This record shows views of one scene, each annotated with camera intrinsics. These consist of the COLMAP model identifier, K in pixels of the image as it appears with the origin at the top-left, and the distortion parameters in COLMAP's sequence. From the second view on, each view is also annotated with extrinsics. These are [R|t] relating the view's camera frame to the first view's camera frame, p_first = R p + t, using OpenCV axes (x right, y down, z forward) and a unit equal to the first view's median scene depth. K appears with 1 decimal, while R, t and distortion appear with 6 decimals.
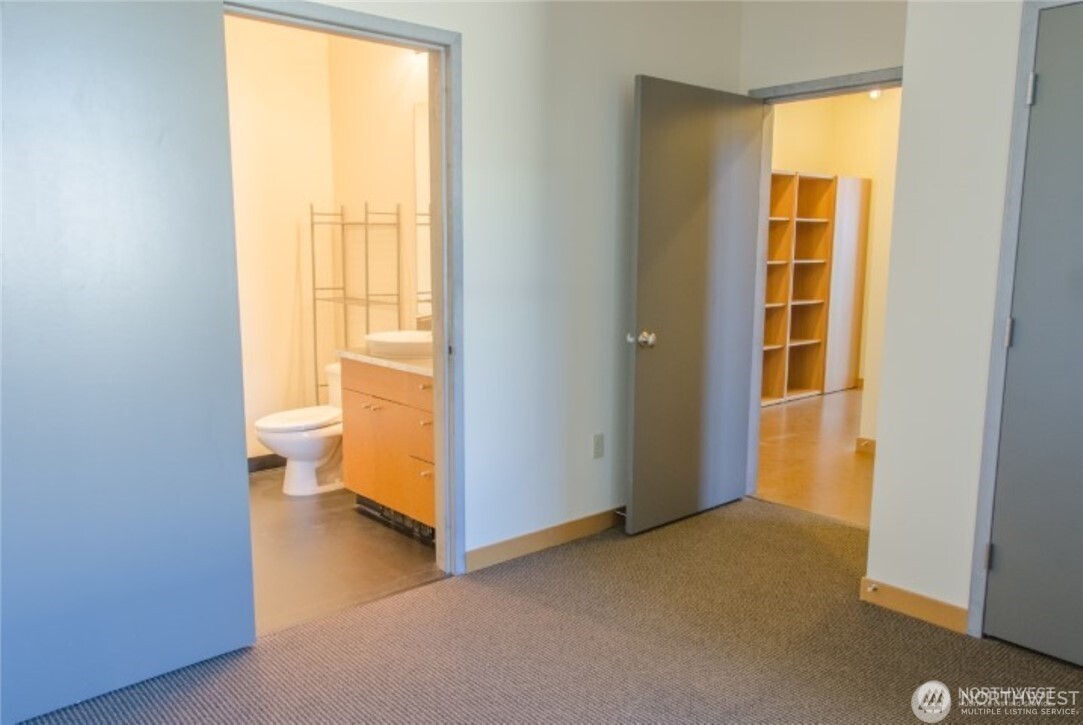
lens RADIAL K [[834.9, 0, 544.9], [0, 834.9, 375.7], [0, 0, 1]] dist [0.020700, -0.004459]
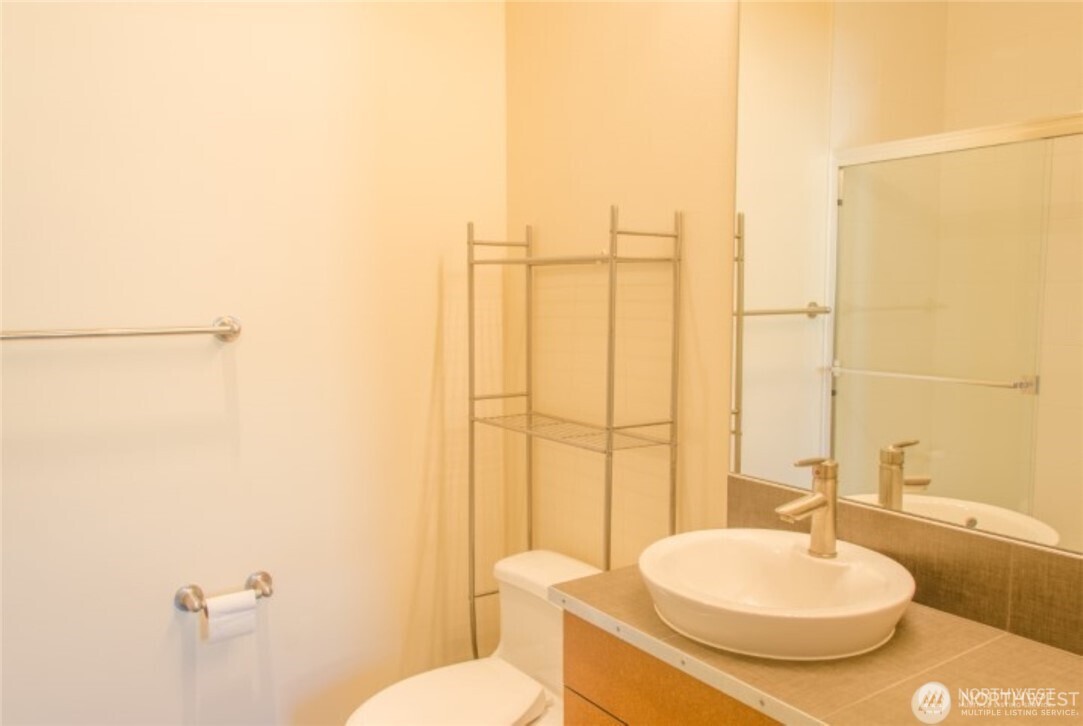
lens RADIAL K [[834.9, 0, 544.9], [0, 834.9, 376.2], [0, 0, 1]] dist [0.020700, -0.004459]
pose [[0.994427, -0.003451, -0.105370, -0.185584], [-0.002216, 0.998559, -0.053612, -0.092148], [0.105404, 0.053547, 0.992987, 0.534786]]
